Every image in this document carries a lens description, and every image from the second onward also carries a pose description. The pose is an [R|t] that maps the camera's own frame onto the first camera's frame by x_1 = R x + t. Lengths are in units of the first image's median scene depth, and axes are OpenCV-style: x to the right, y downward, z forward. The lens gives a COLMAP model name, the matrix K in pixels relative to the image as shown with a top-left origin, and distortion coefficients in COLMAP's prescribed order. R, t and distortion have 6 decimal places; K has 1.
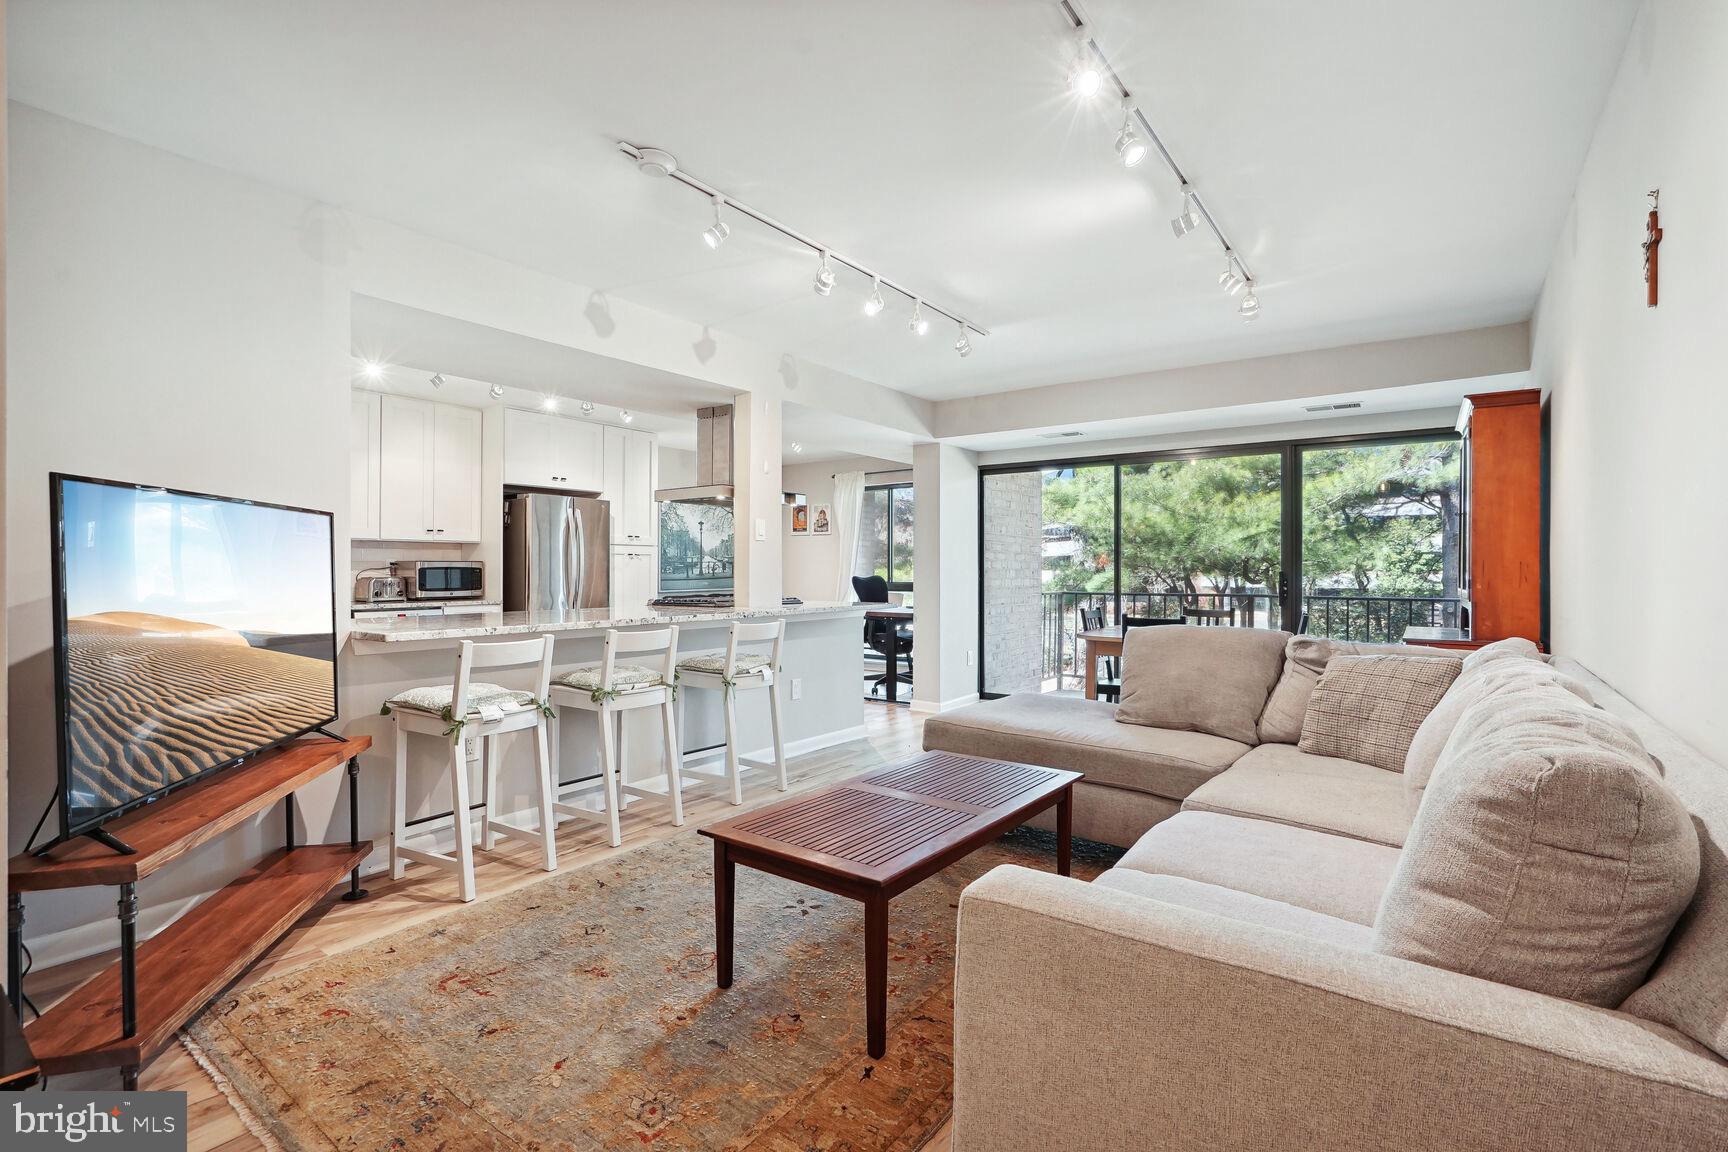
lens RADIAL K [[793.1, 0, 859.6], [0, 793.1, 569.1], [0, 0, 1]] dist [-0.004355, 0.002208]
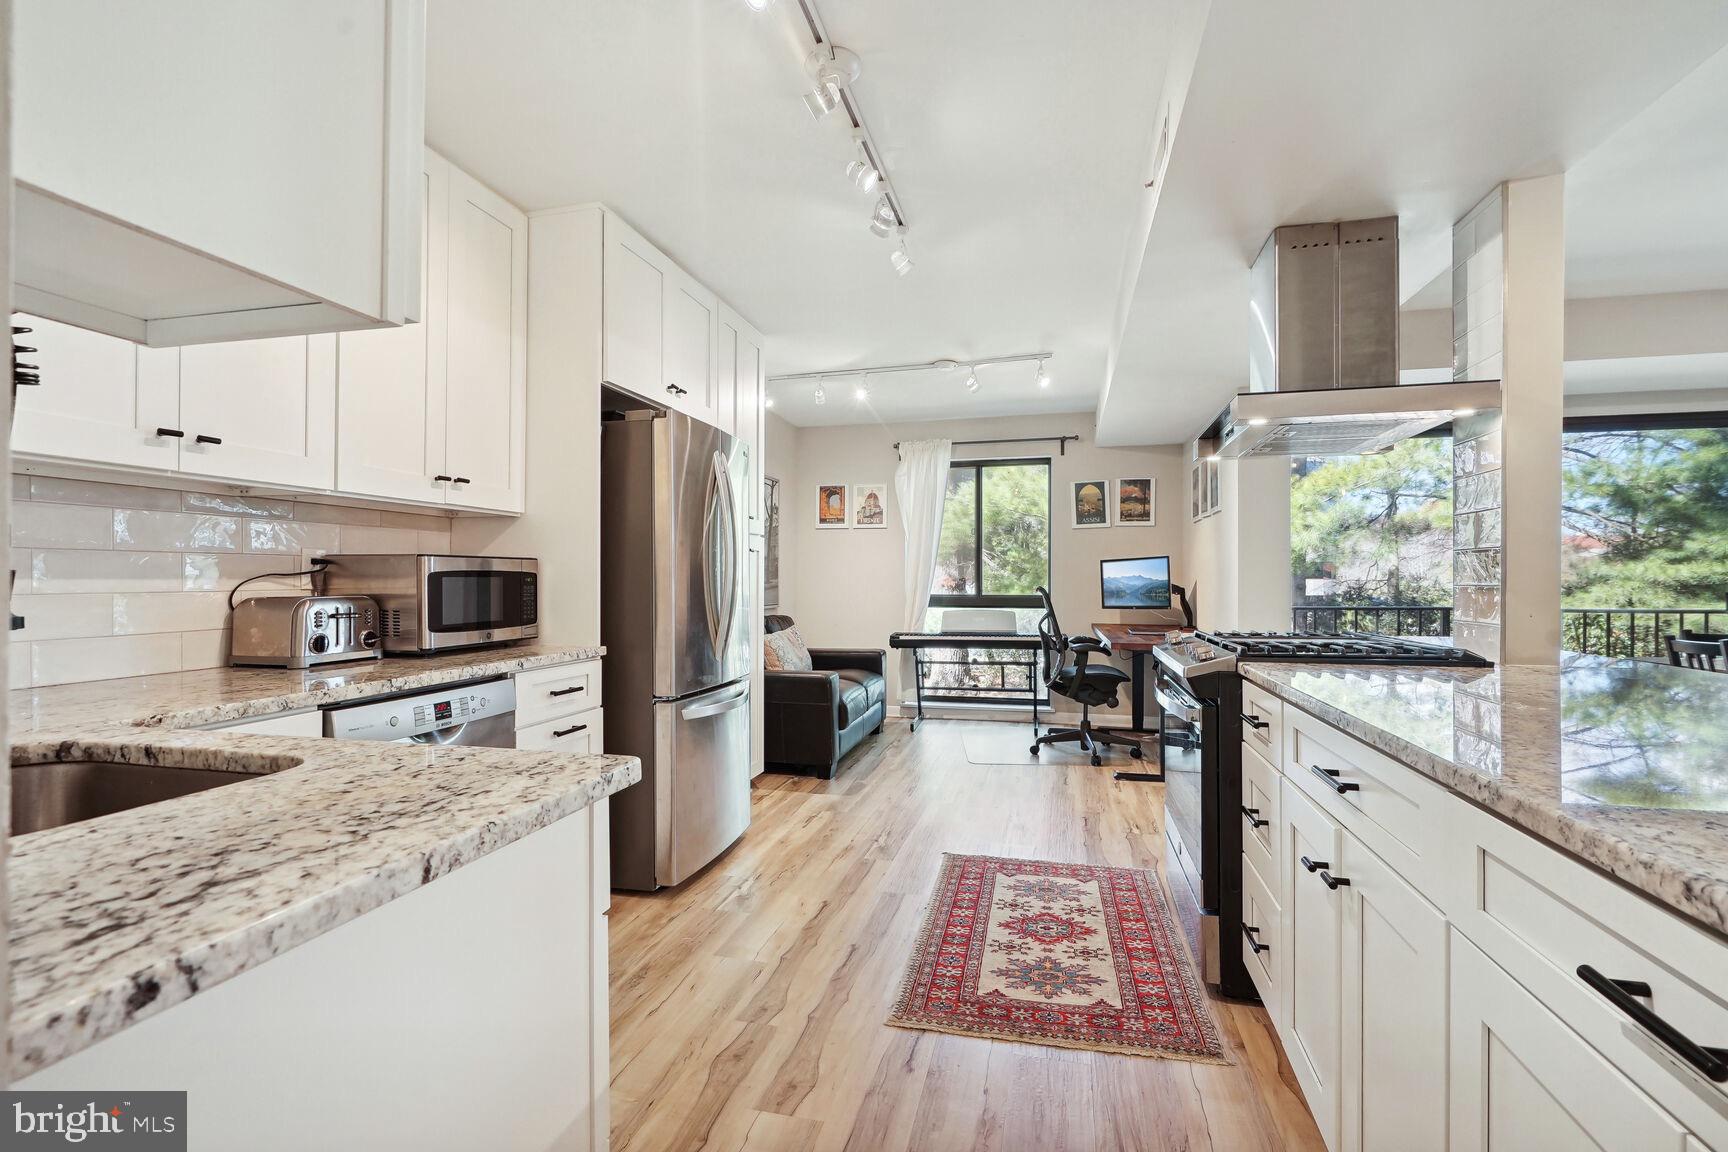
lens RADIAL K [[793.1, 0, 861.3], [0, 793.1, 577.3], [0, 0, 1]] dist [-0.004355, 0.002208]
pose [[0.926991, 0.001551, 0.375079, -0.487662], [-0.001350, 0.999999, -0.000798, 0.000679], [-0.375080, 0.000234, 0.926992, 0.544452]]
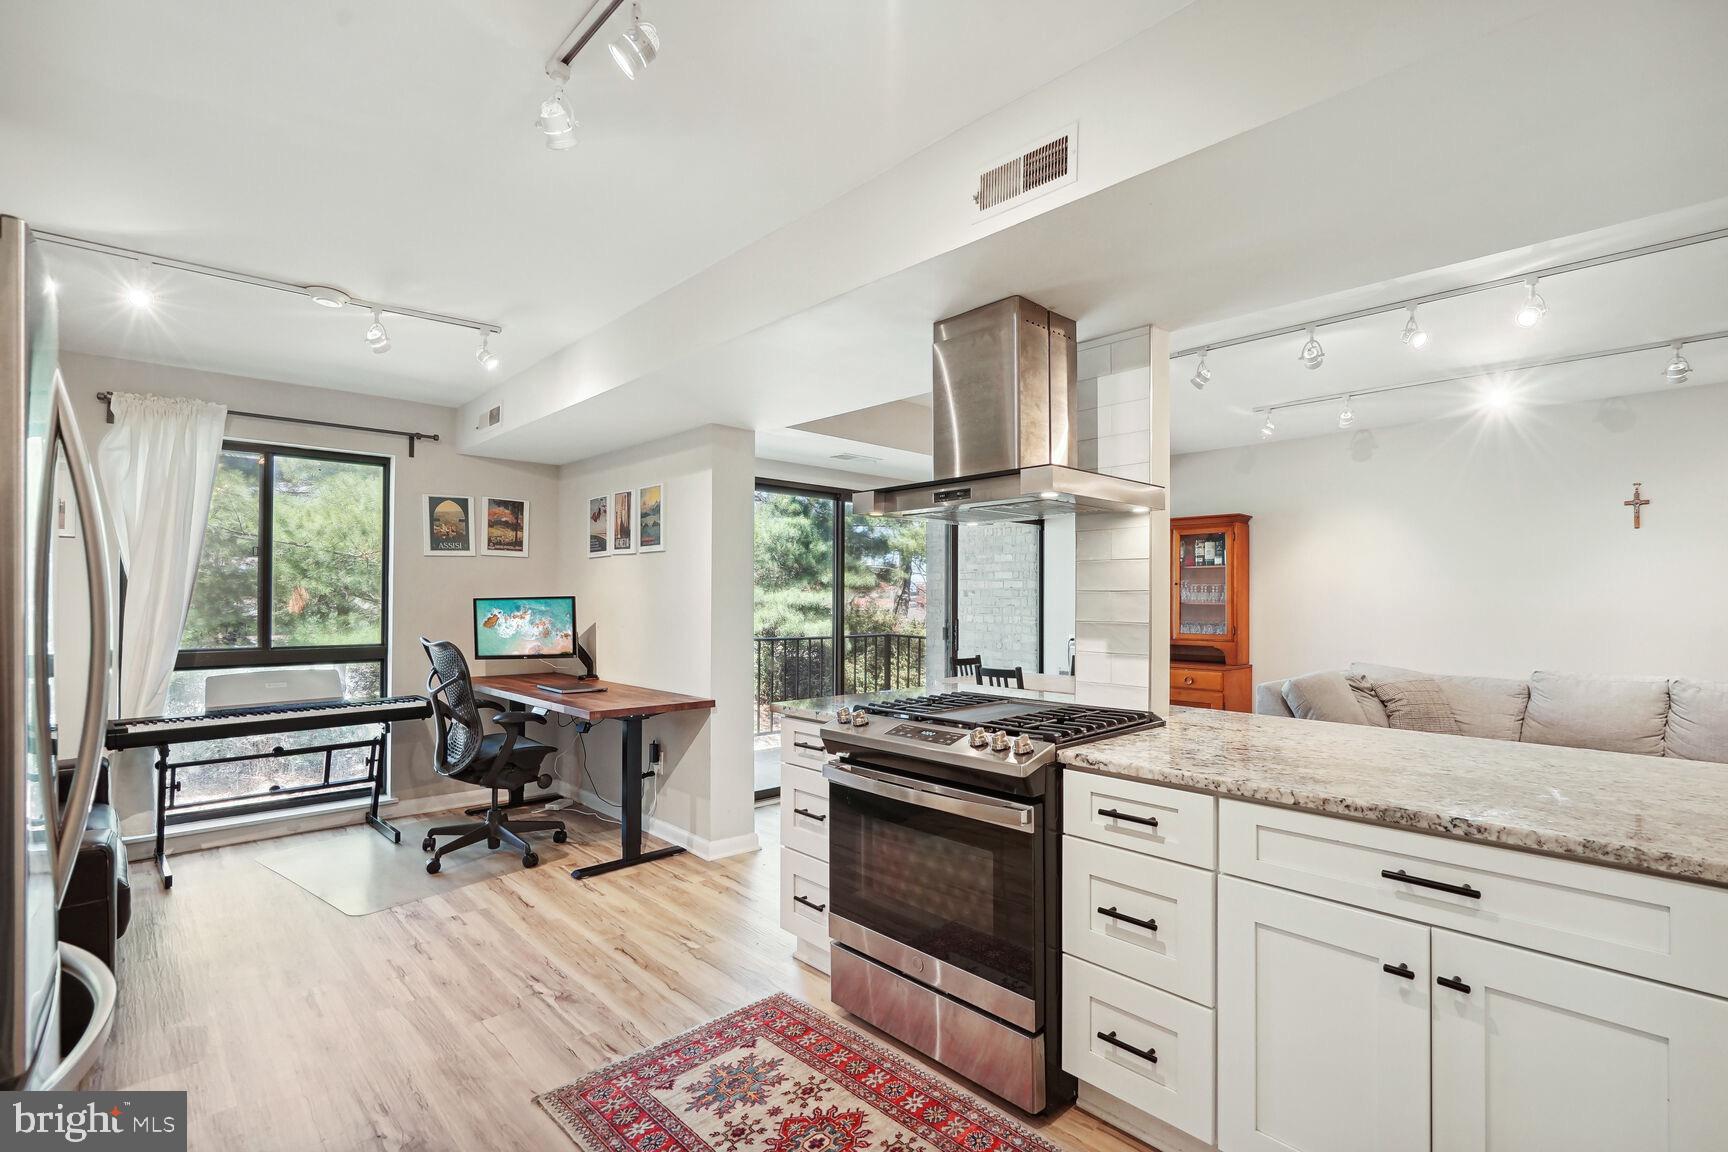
lens RADIAL K [[793.1, 0, 863.3], [0, 793.1, 590.5], [0, 0, 1]] dist [-0.004355, 0.002208]
pose [[0.183230, 0.009655, 0.983023, -0.537551], [-0.006856, 0.999940, -0.008544, -0.024756], [-0.983046, -0.005174, 0.183285, 0.818338]]
